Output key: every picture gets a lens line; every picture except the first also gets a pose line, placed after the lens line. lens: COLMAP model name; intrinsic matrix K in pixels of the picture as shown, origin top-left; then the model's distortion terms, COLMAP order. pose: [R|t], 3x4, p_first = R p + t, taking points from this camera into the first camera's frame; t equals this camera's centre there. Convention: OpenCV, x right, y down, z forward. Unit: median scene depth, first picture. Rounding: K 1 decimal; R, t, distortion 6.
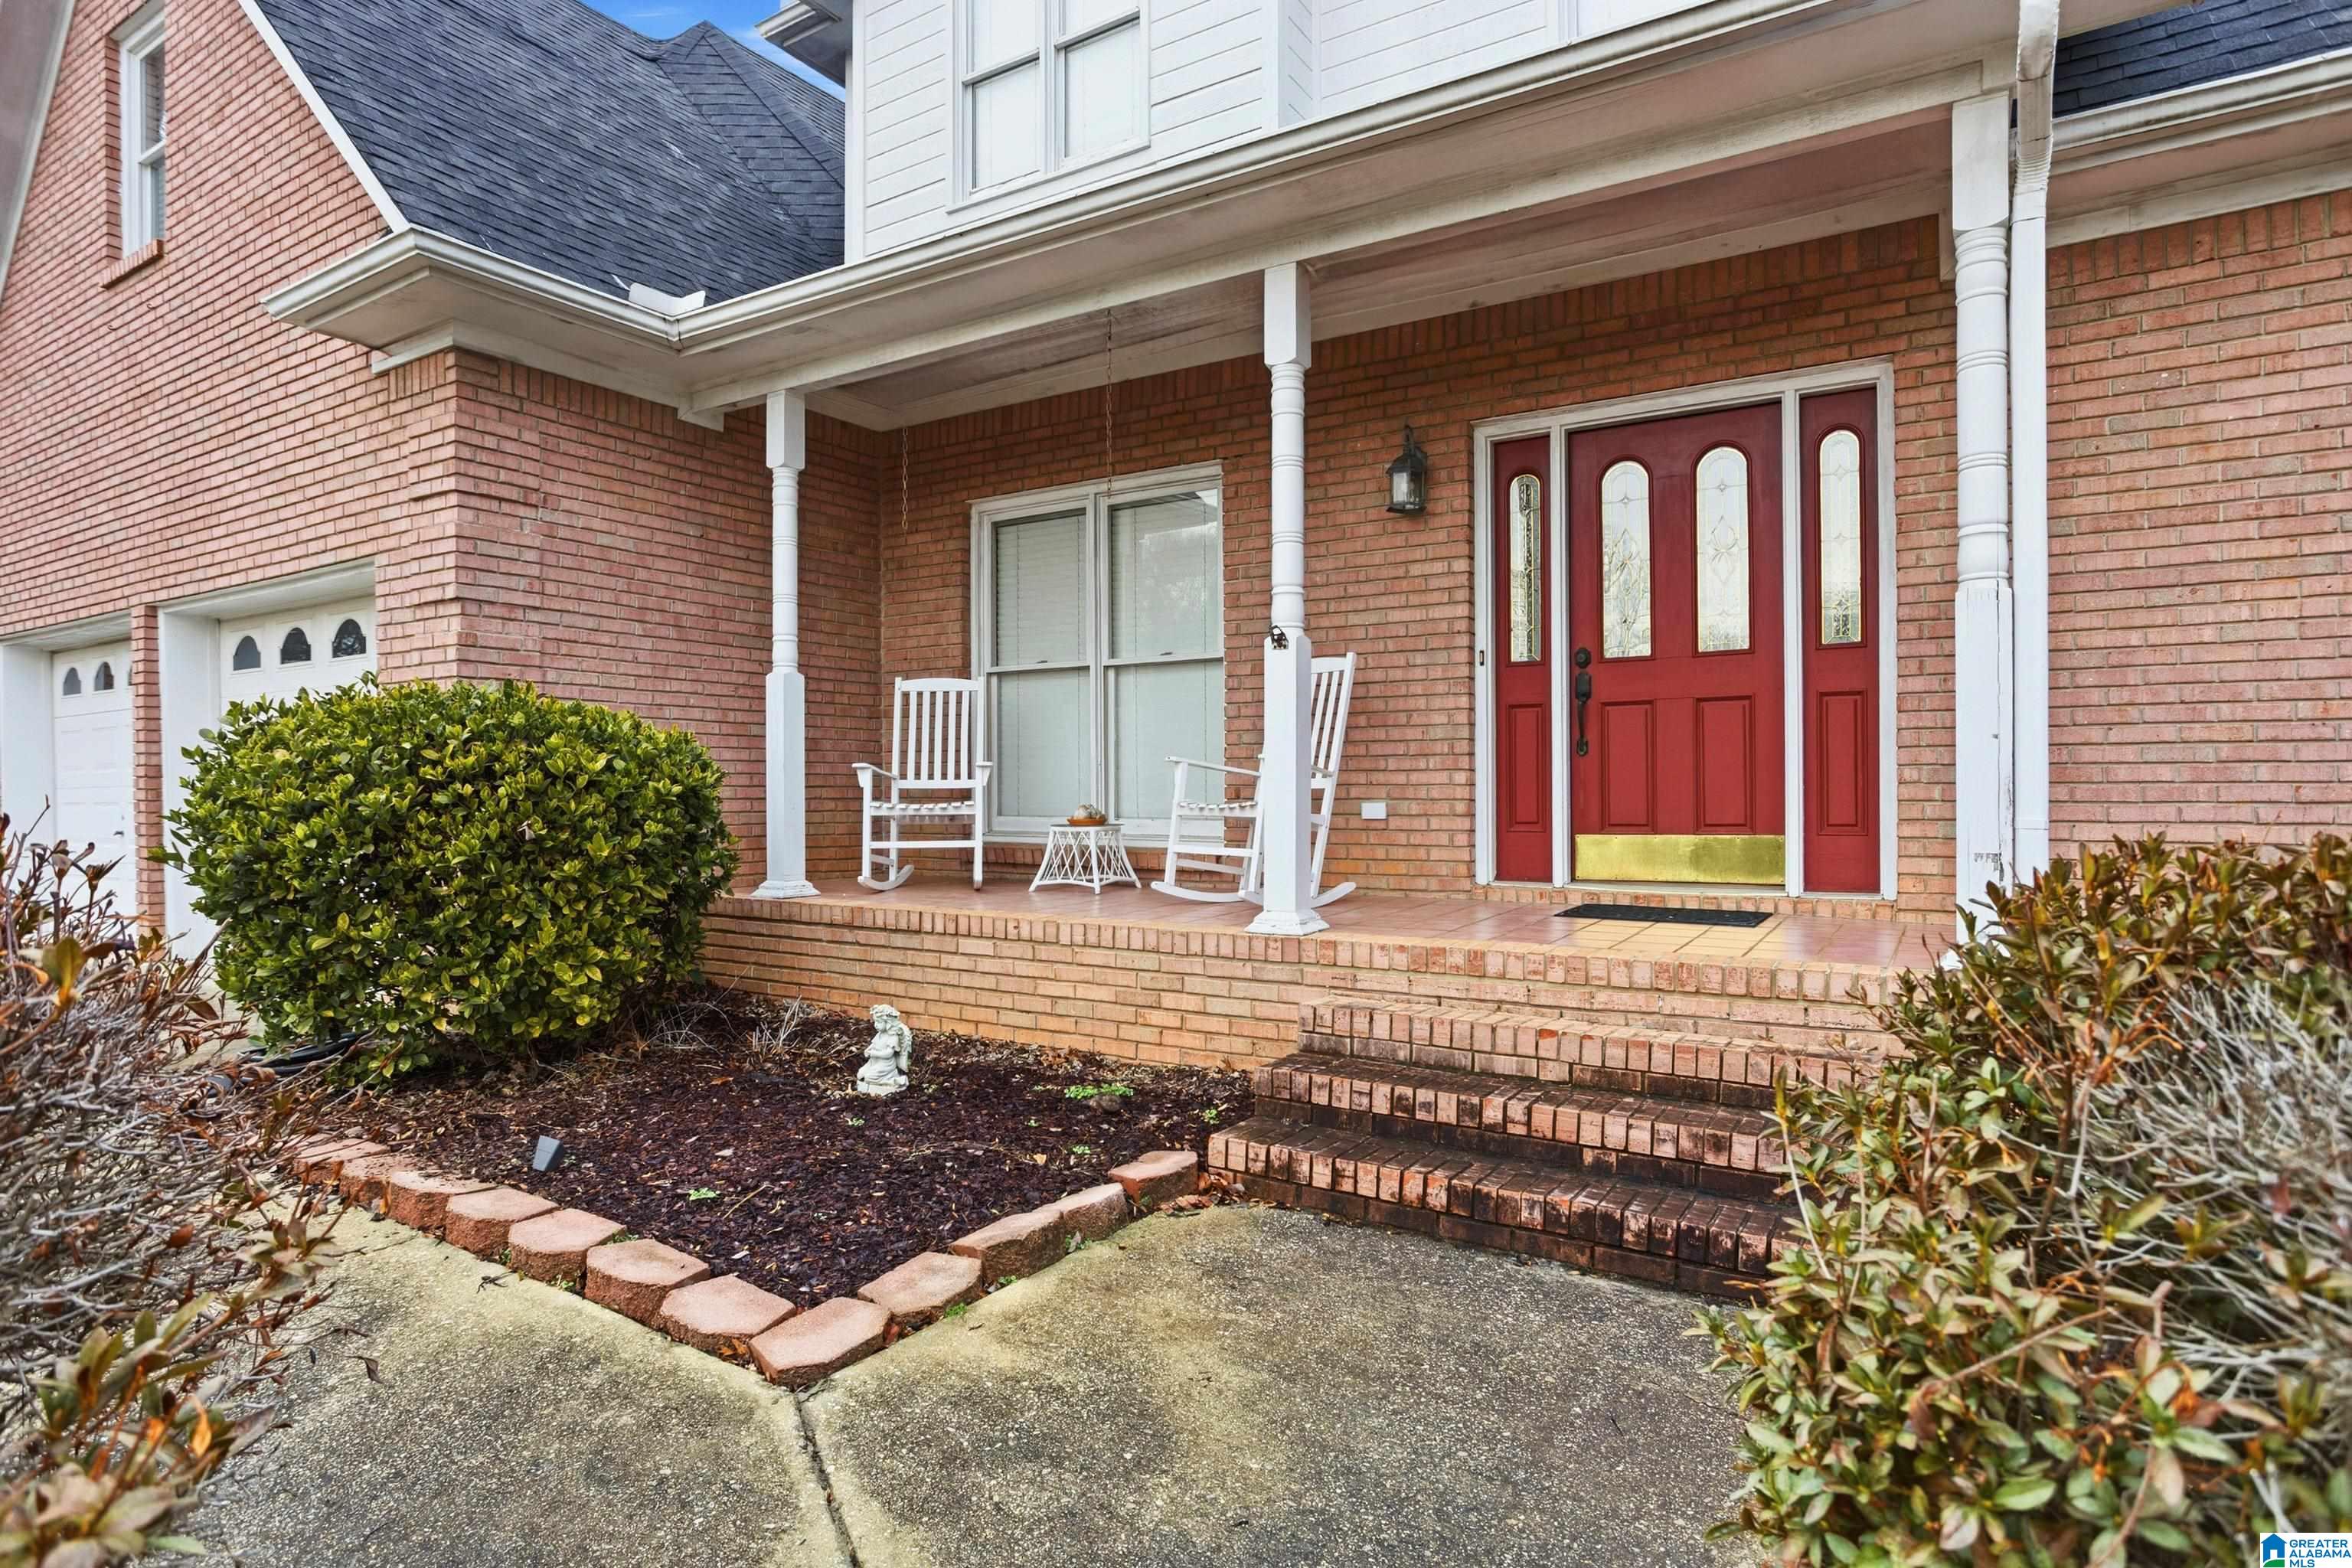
lens RADIAL K [[1279.6, 0, 1176.0], [0, 1279.6, 784.0], [0, 0, 1]] dist [-0.032170, -0.000306]
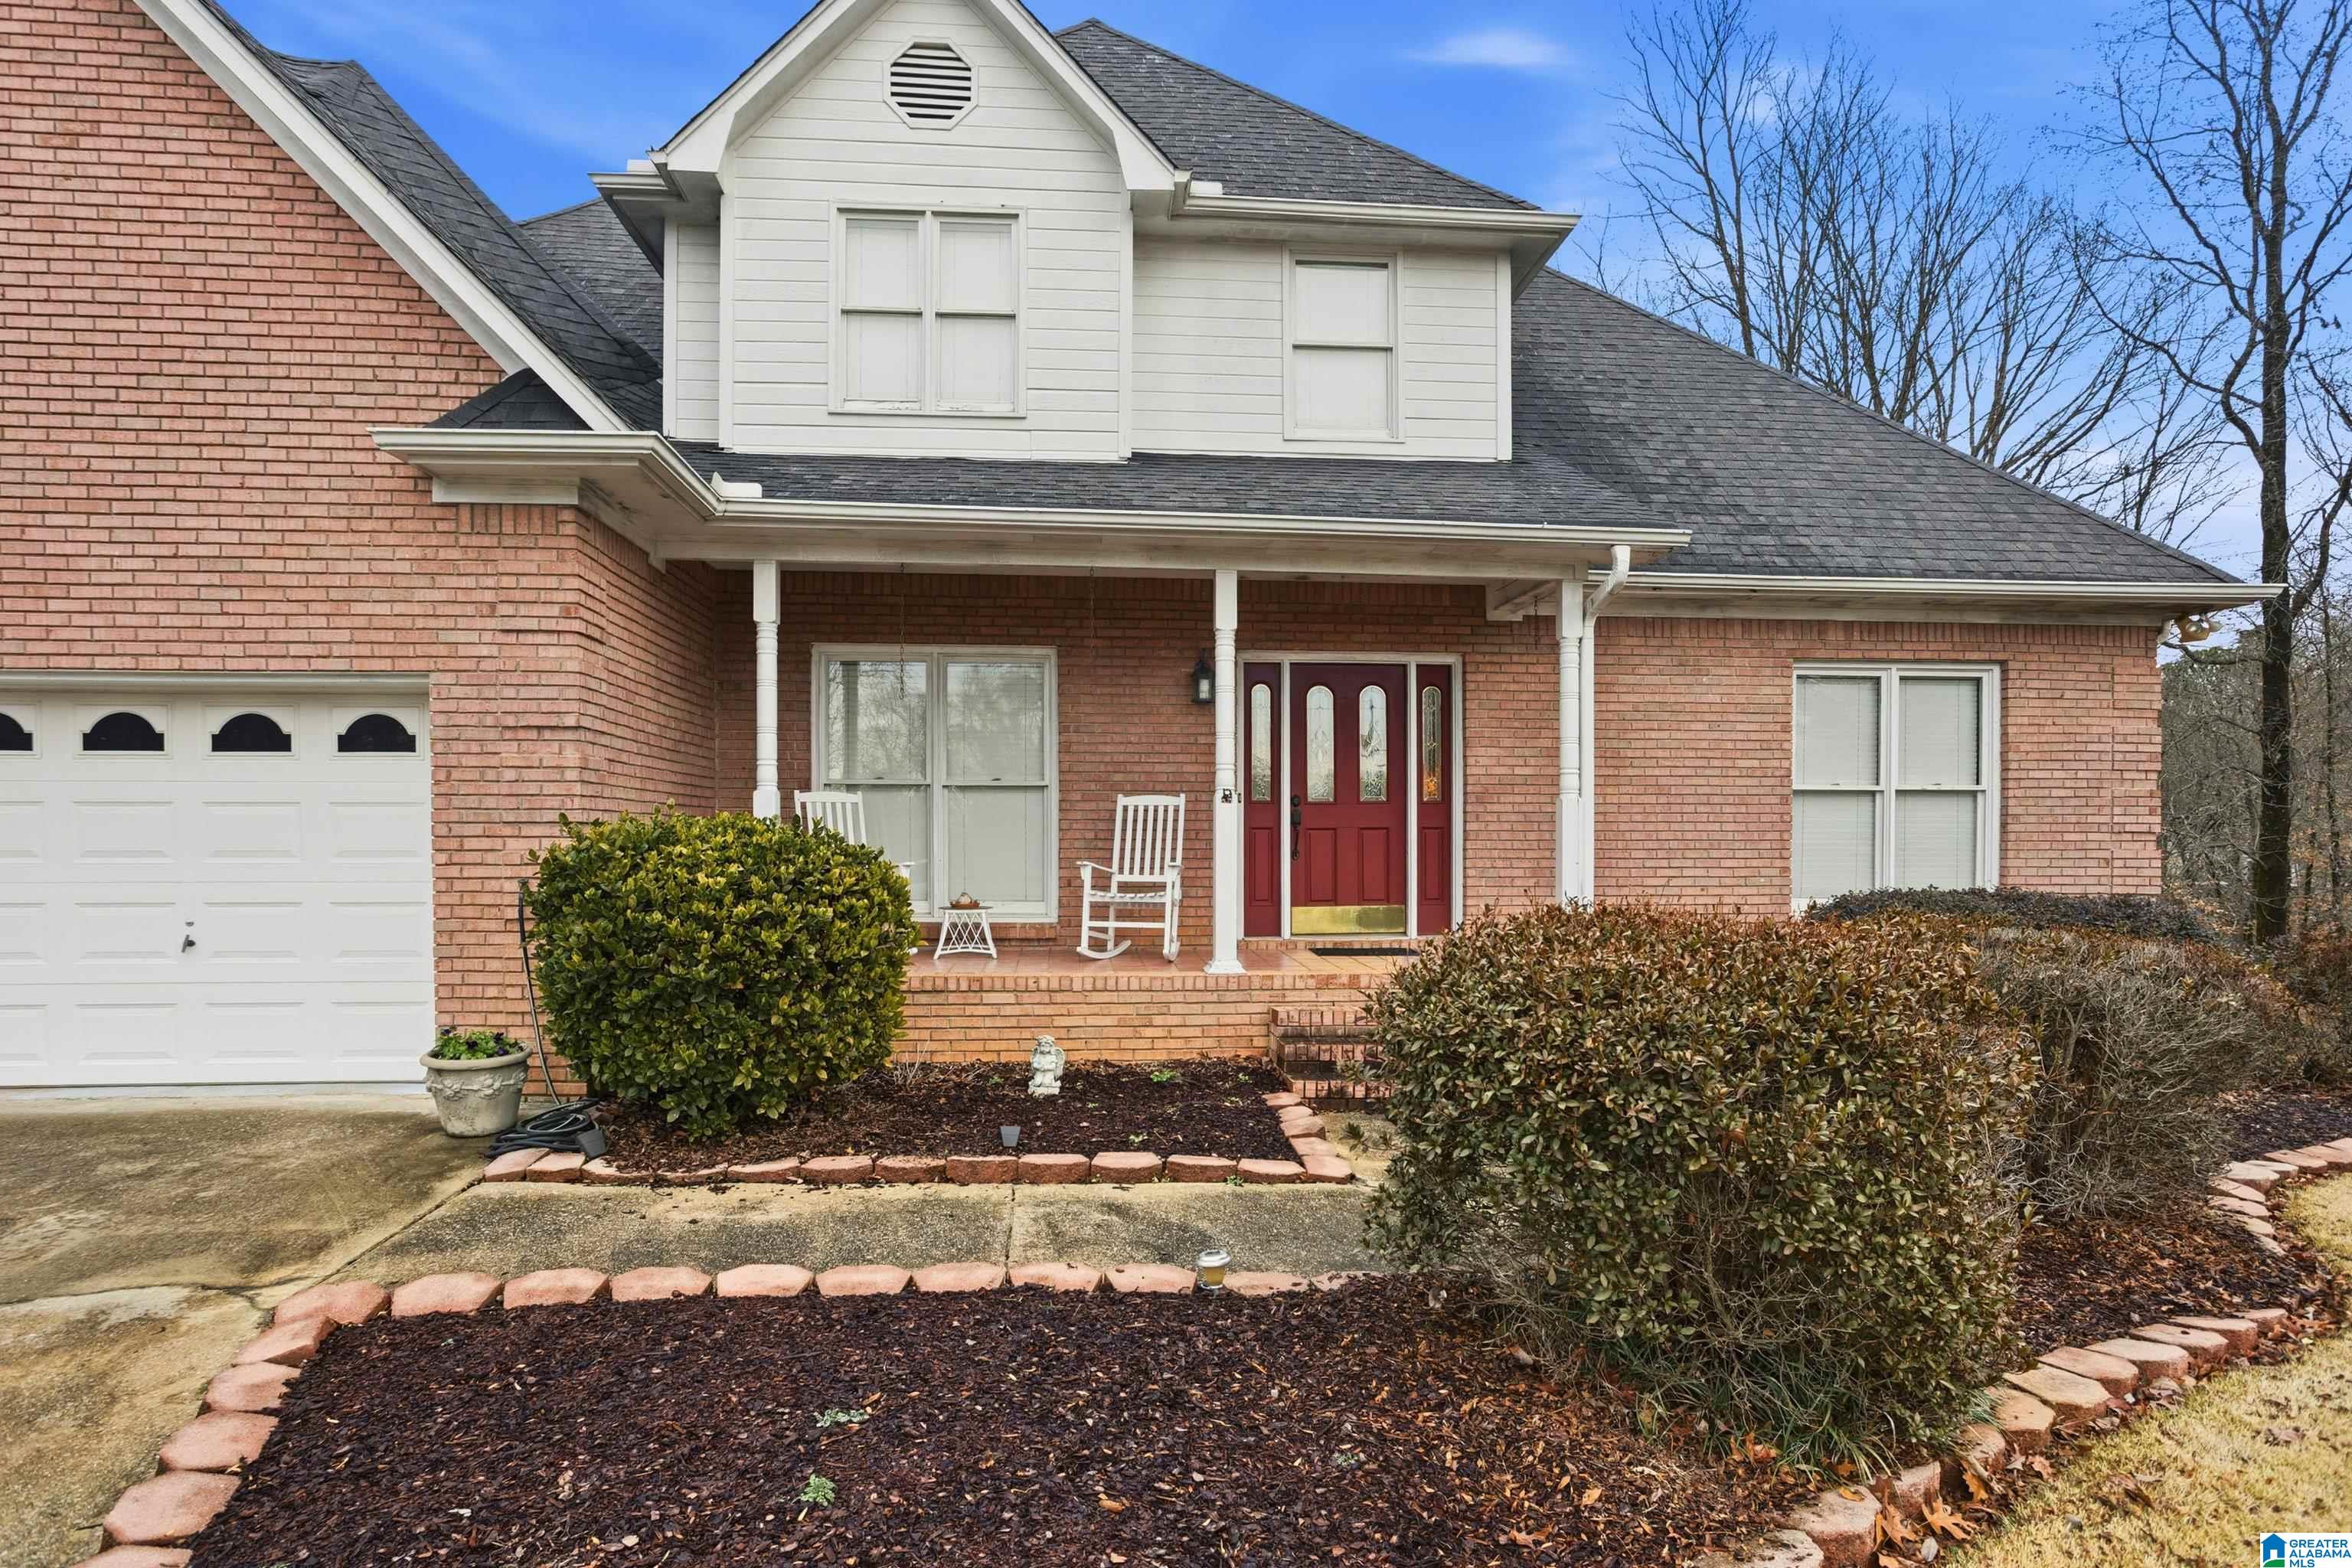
lens RADIAL K [[1323.0, 0, 1182.8], [0, 1323.0, 838.7], [0, 0, 1]] dist [-0.032908, -0.000543]
pose [[0.786477, 0.003769, 0.617608, -0.933106], [-0.008064, 0.999959, 0.004166, -0.059612], [-0.617567, -0.008257, 0.786475, -0.290132]]
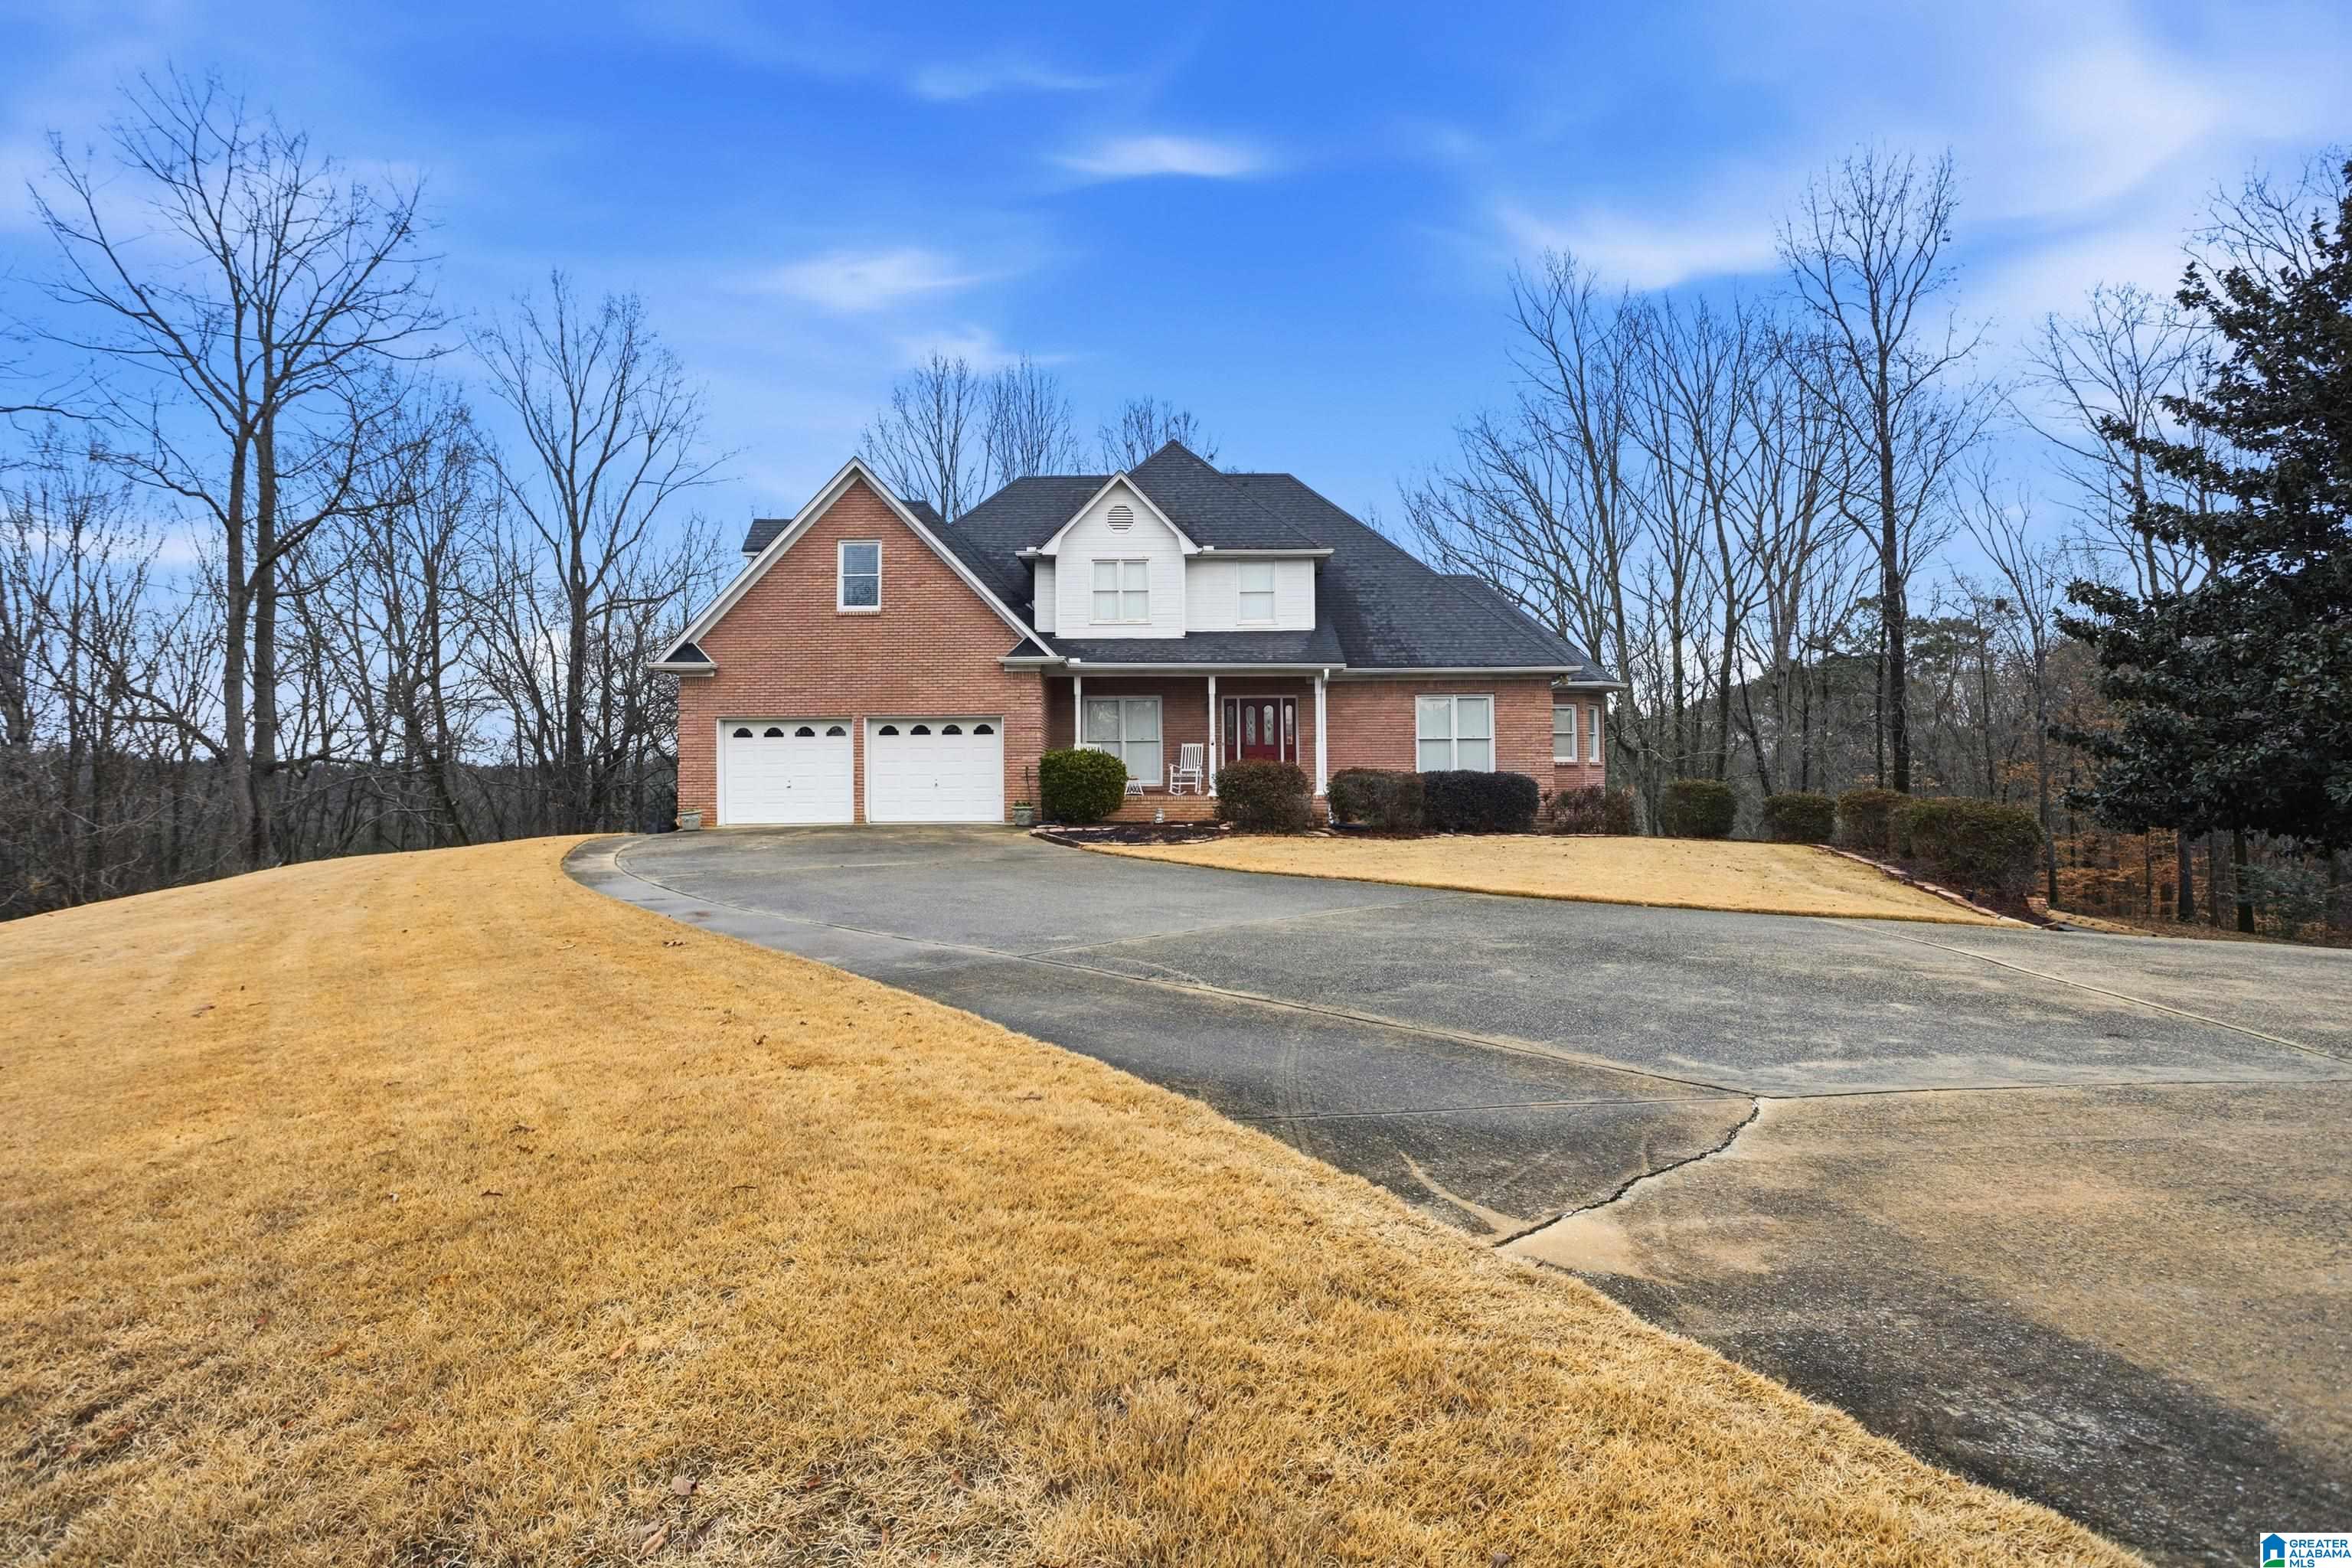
lens RADIAL K [[1279.6, 0, 1176.0], [0, 1279.6, 784.0], [0, 0, 1]] dist [-0.032170, -0.000306]
pose [[0.838086, -0.001201, 0.545538, -2.812524], [0.001844, 0.999998, -0.000631, 0.059767], [-0.545536, 0.001535, 0.838086, -3.258525]]
